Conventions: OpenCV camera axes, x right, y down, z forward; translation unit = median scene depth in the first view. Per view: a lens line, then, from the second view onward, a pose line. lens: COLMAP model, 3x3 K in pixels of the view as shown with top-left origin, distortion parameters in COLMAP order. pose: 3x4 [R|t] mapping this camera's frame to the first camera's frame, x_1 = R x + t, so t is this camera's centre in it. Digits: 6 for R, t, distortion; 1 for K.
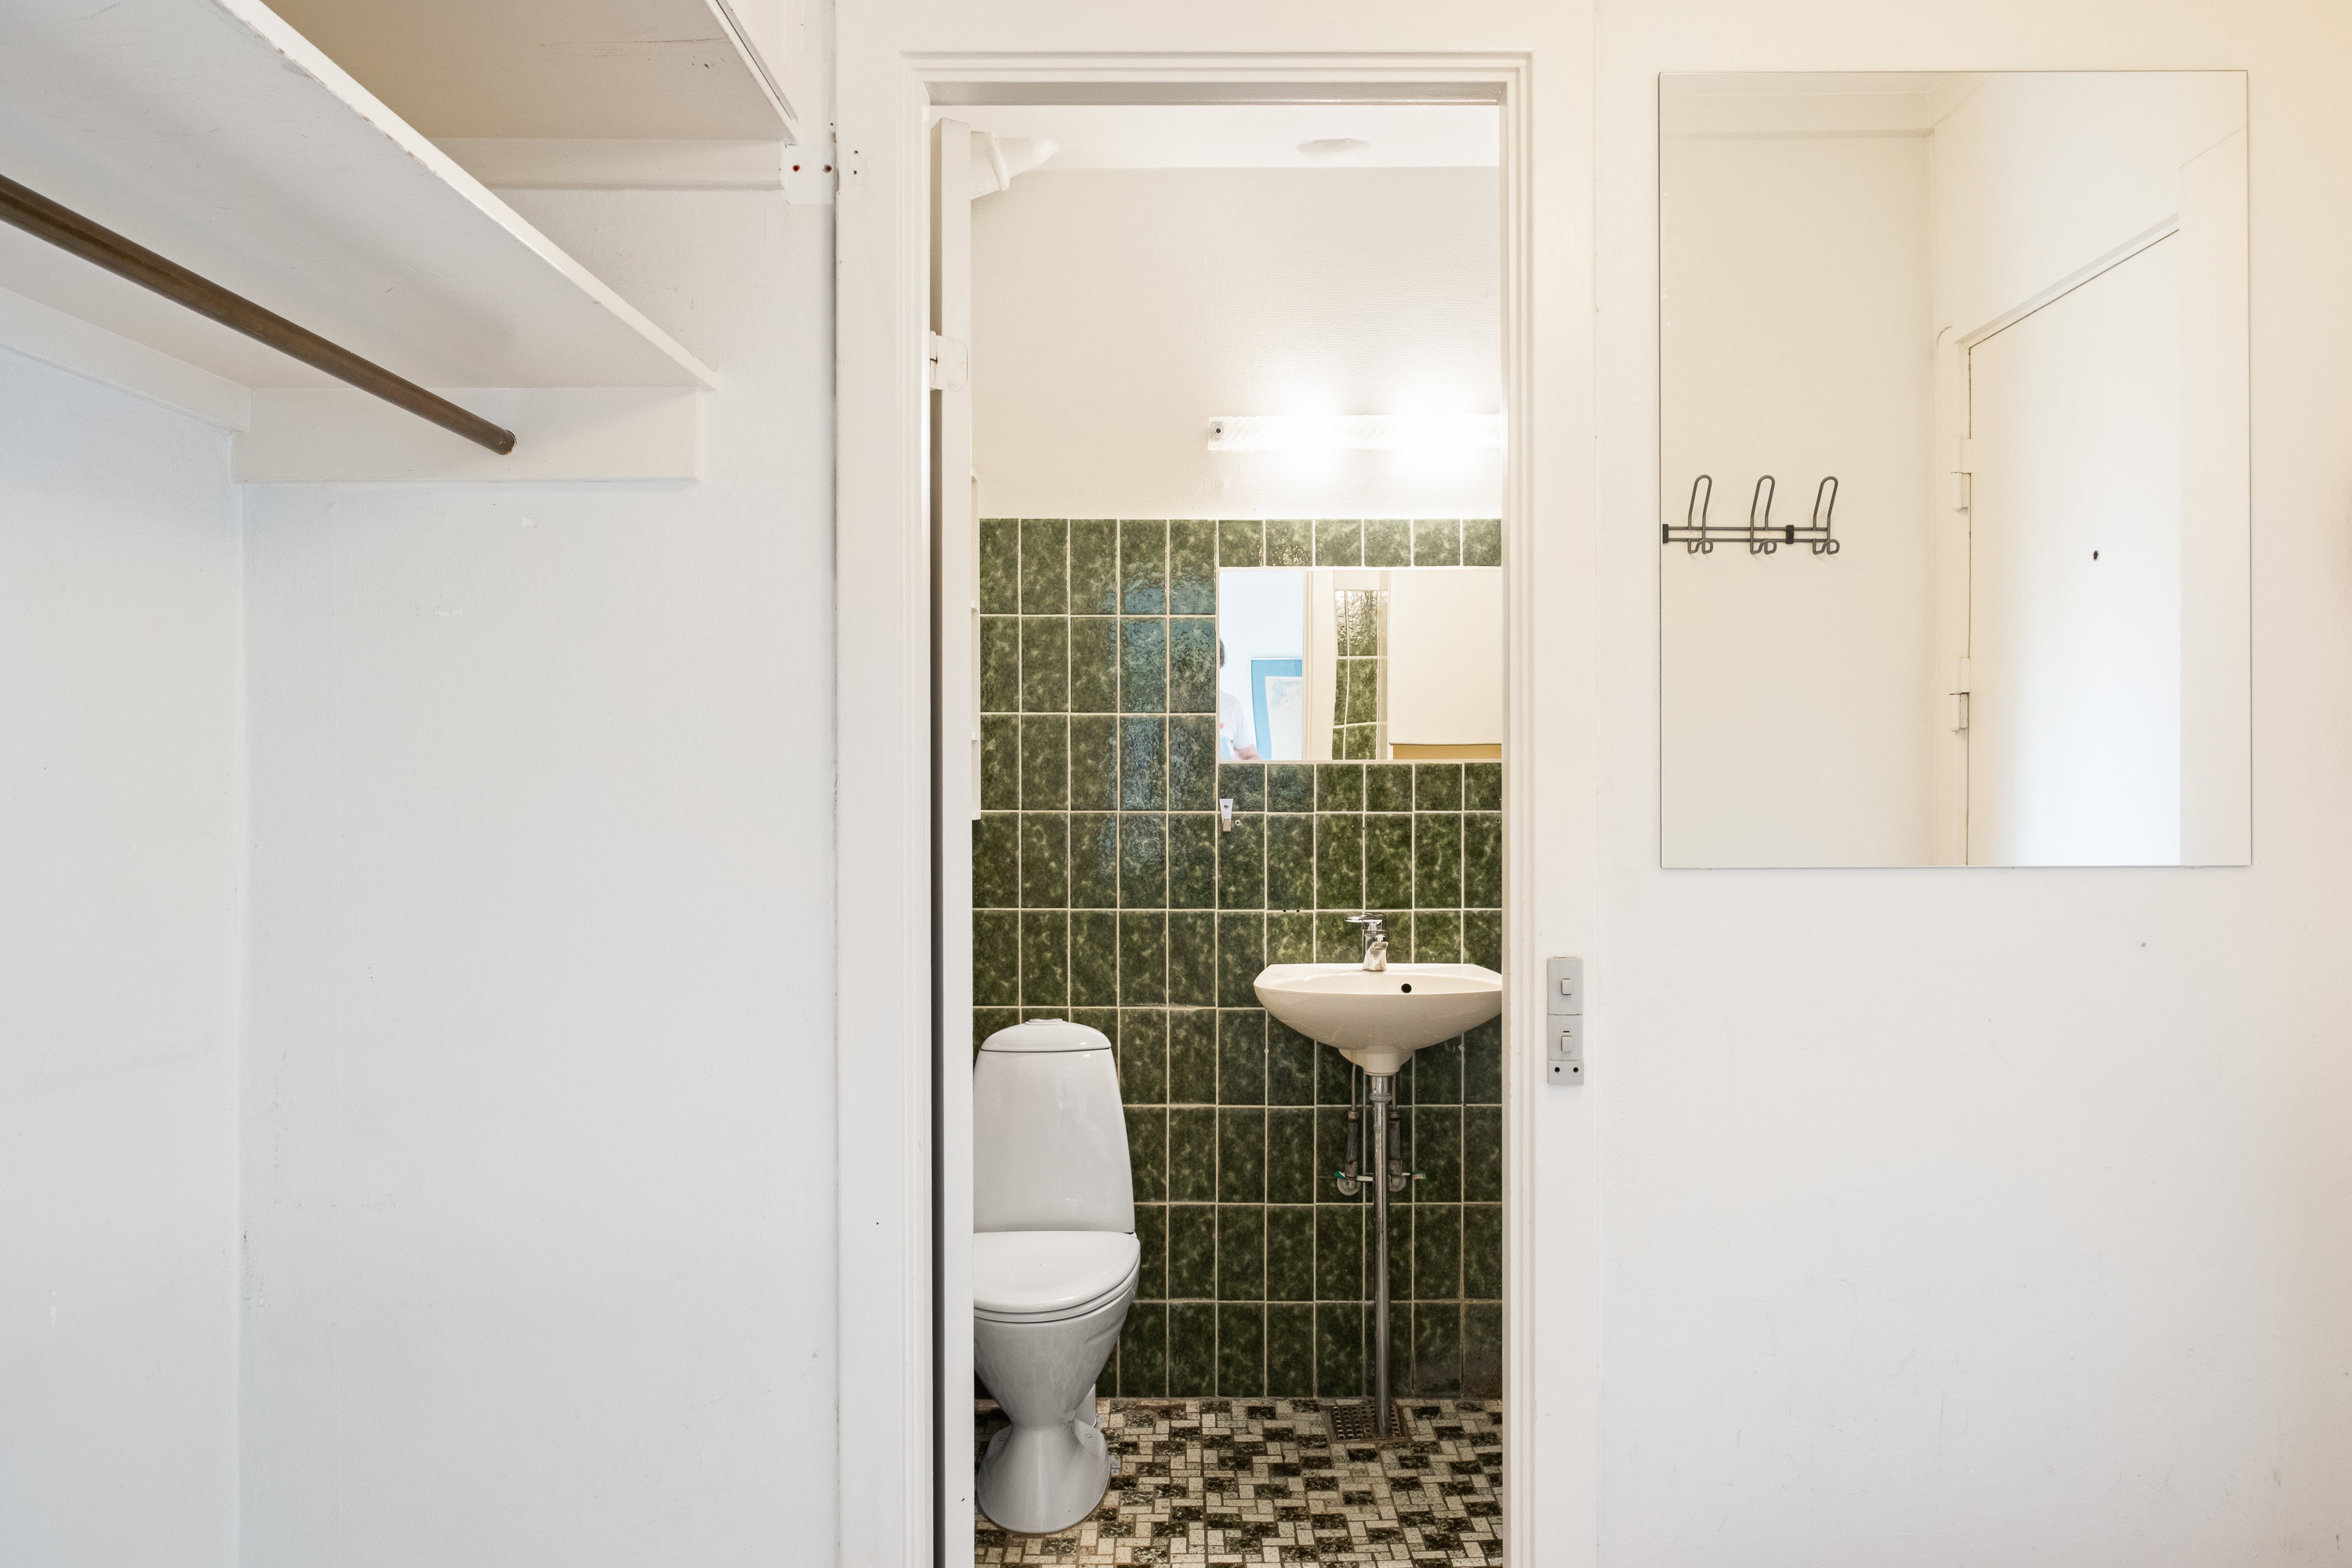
lens RADIAL K [[1622.2, 0, 1144.2], [0, 1622.2, 773.7], [0, 0, 1]] dist [-0.019264, 0.005551]
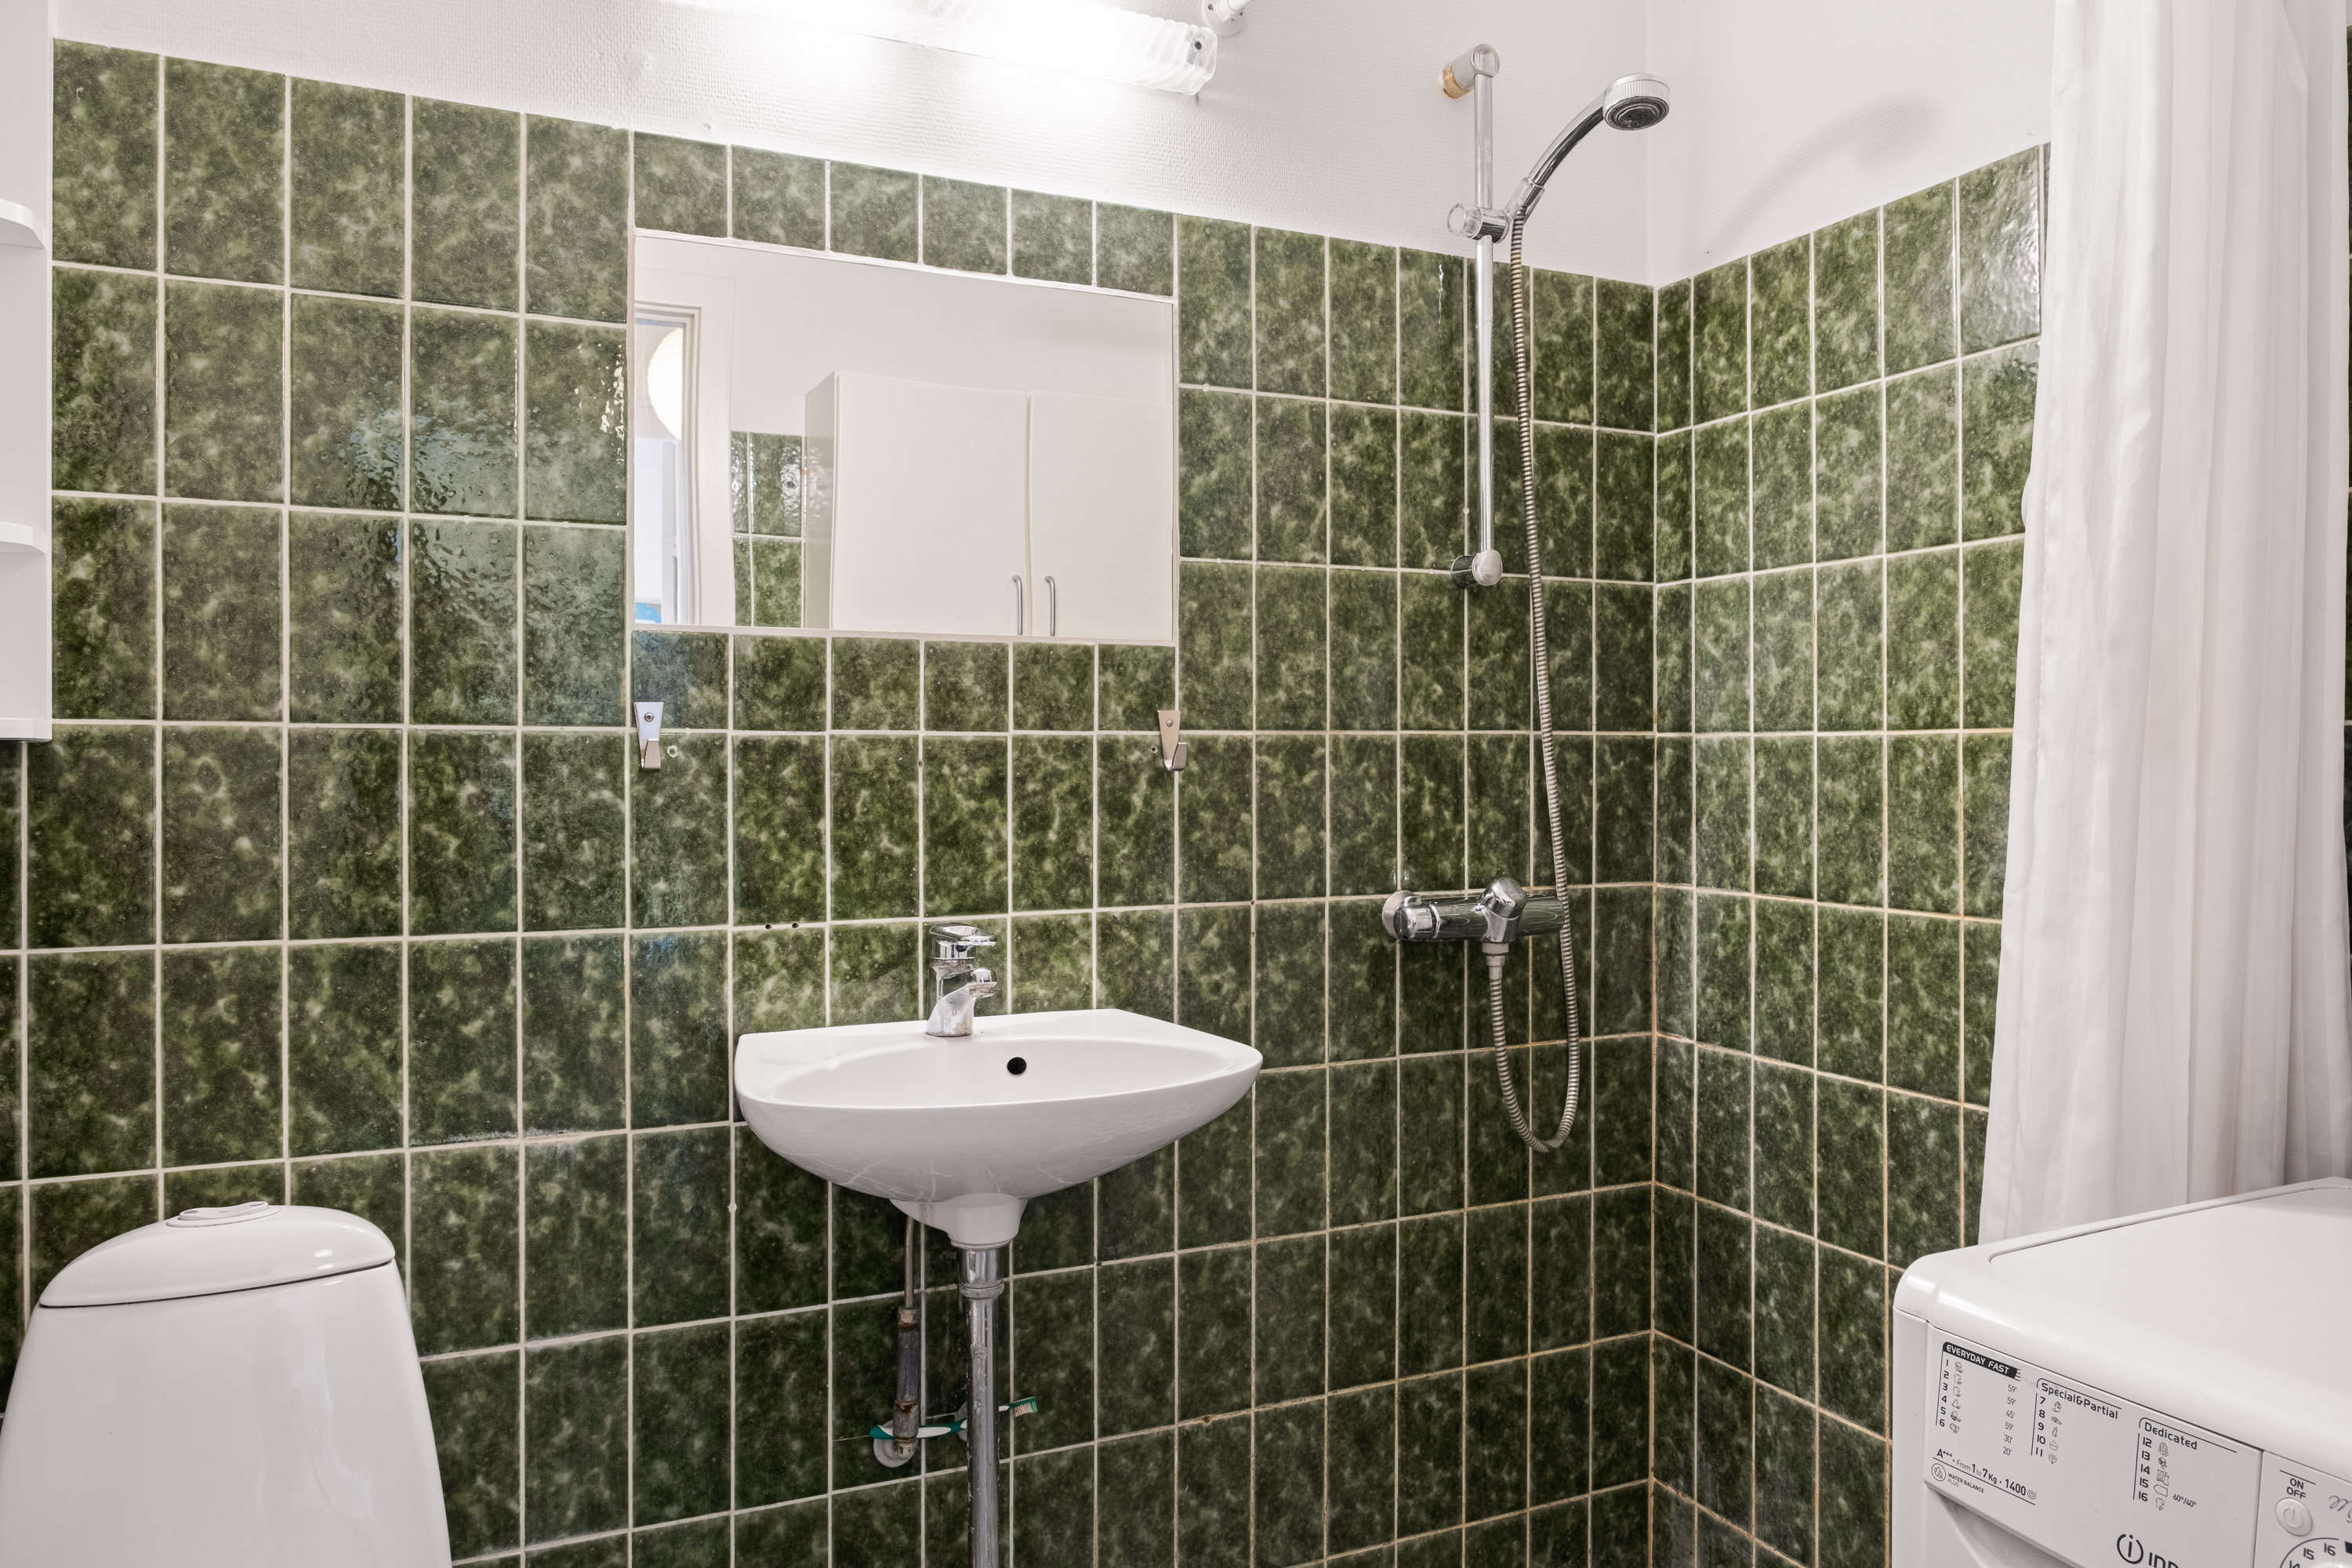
lens RADIAL K [[1616.8, 0, 1173.3], [0, 1616.8, 769.9], [0, 0, 1]] dist [-0.022527, 0.002164]
pose [[0.893693, 0.000429, 0.448678, -0.026170], [-0.001764, 0.999995, 0.002557, 0.034397], [-0.448675, -0.003077, 0.893690, 0.494569]]
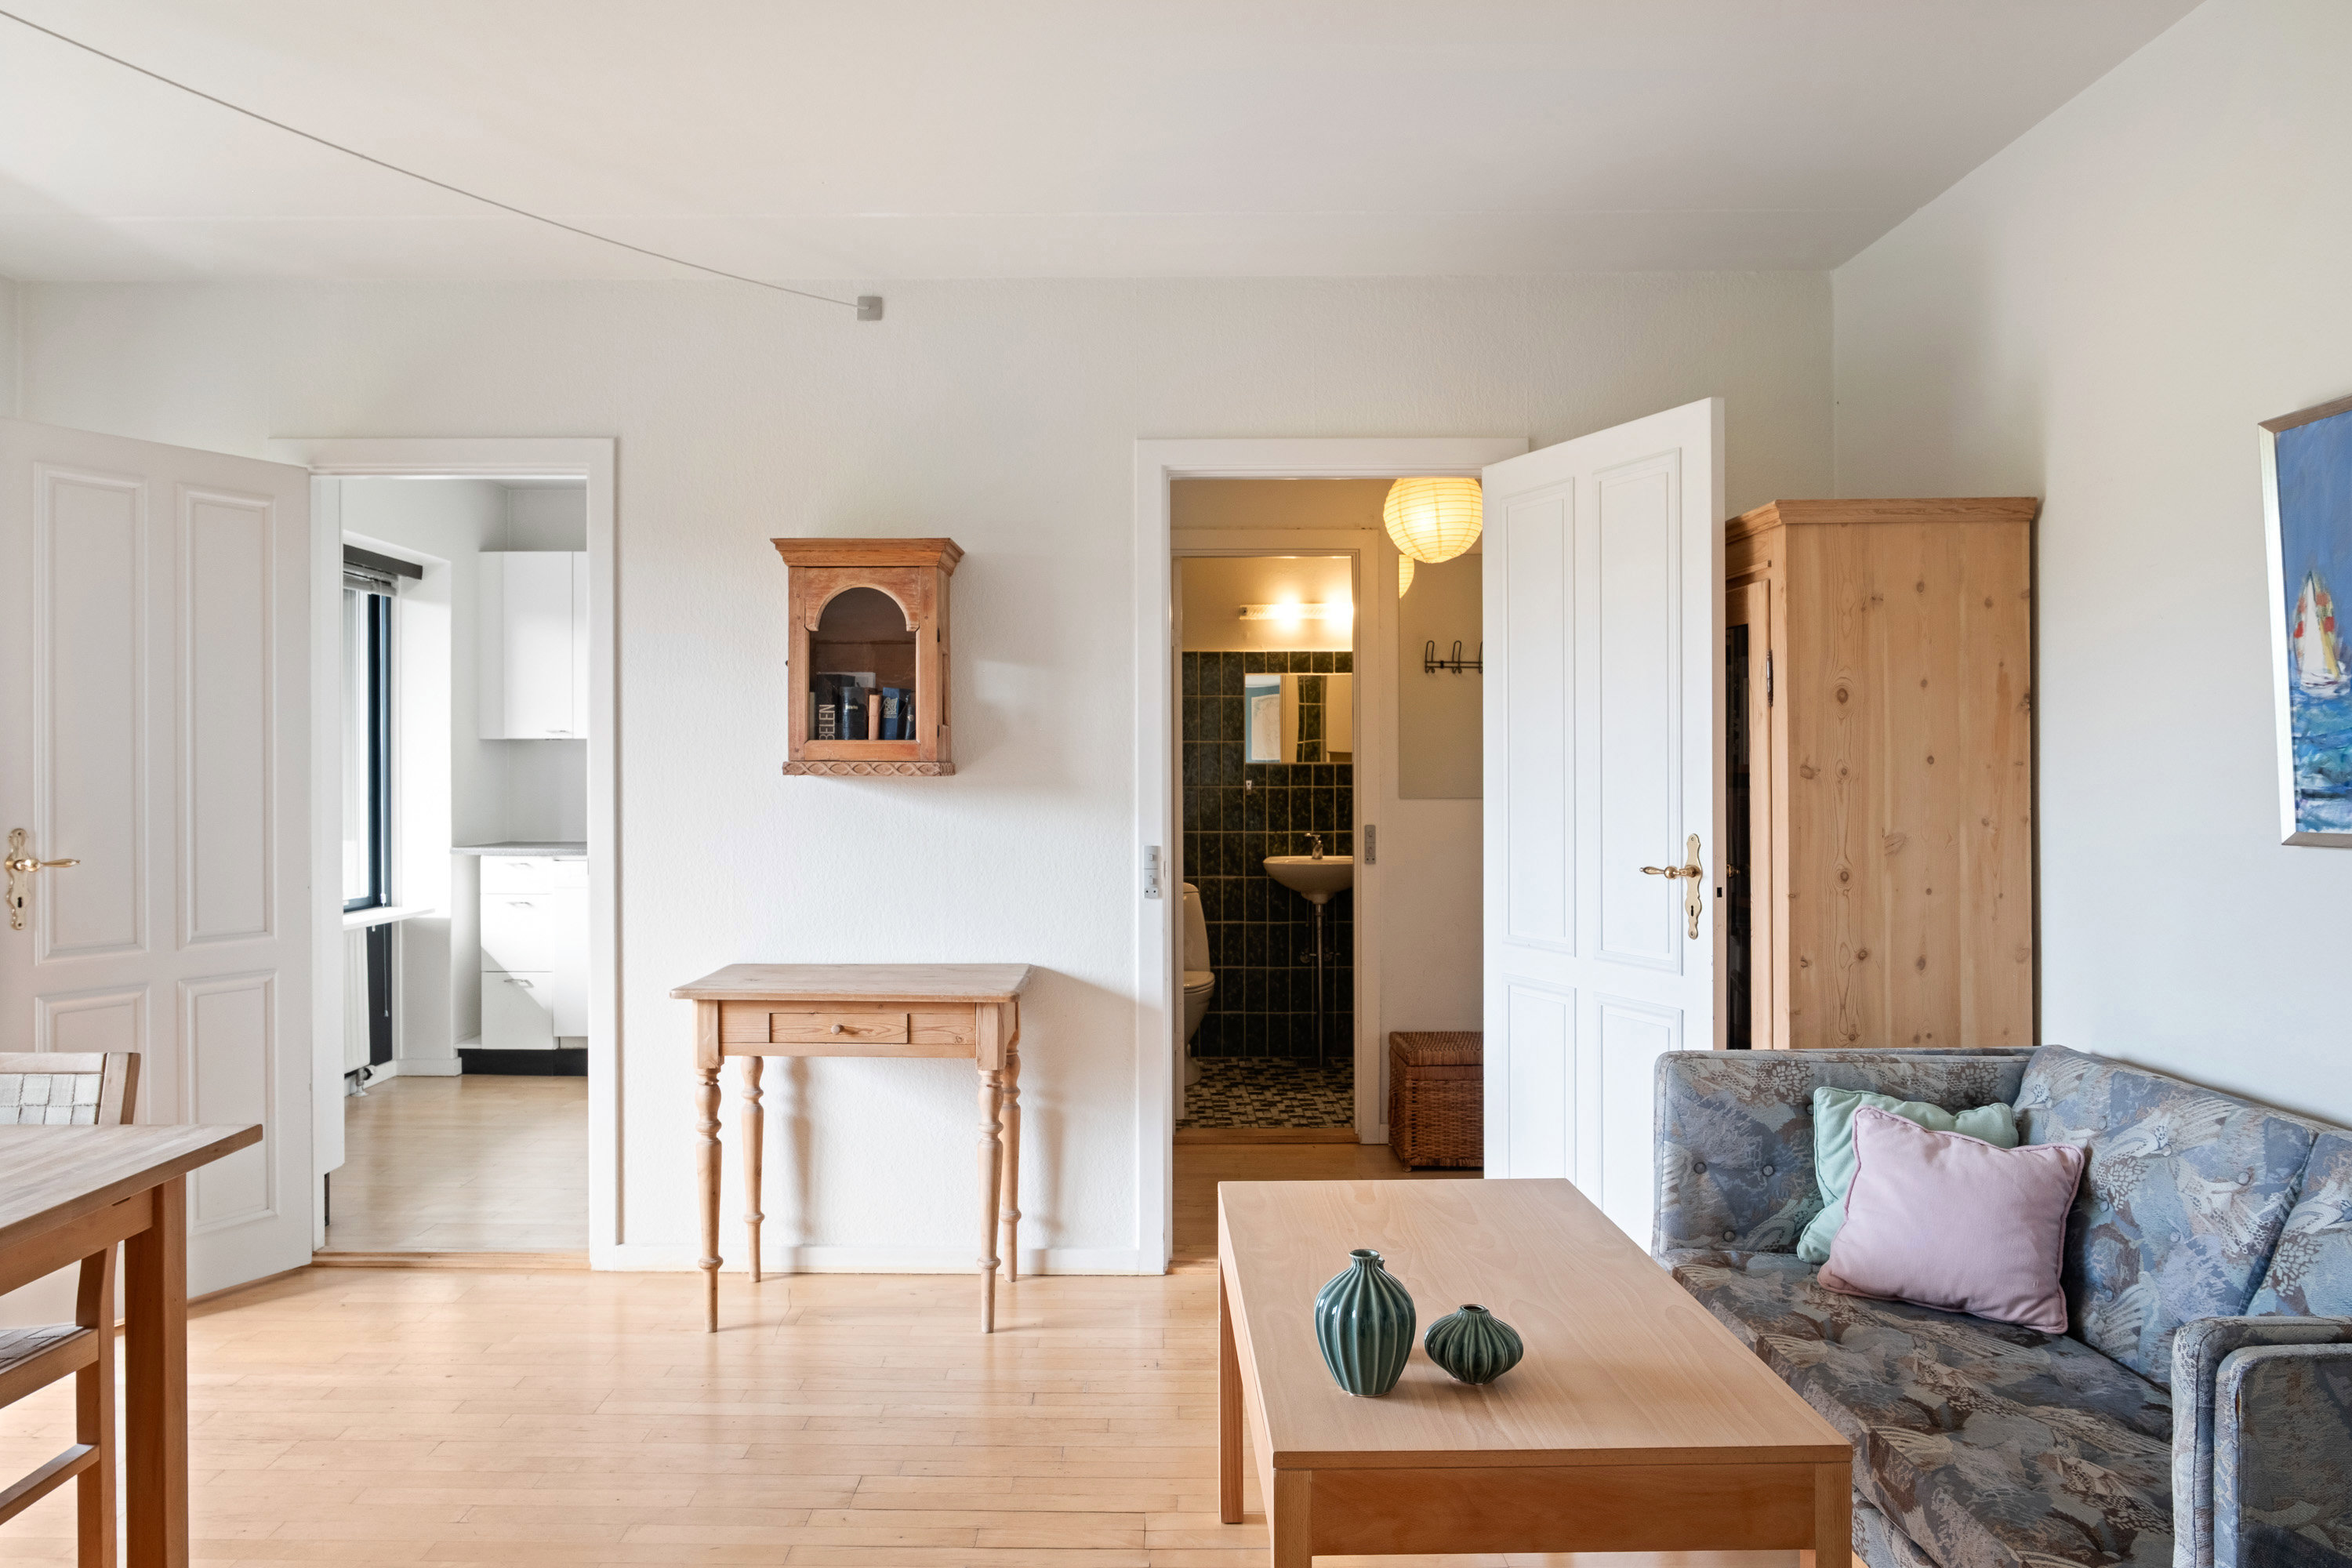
lens RADIAL K [[1622.2, 0, 1144.2], [0, 1622.2, 773.7], [0, 0, 1]] dist [-0.019264, 0.005551]
pose [[0.999711, -0.001091, 0.024004, -0.141288], [0.001031, 0.999996, 0.002536, 0.001143], [-0.024006, -0.002511, 0.999709, -1.163073]]
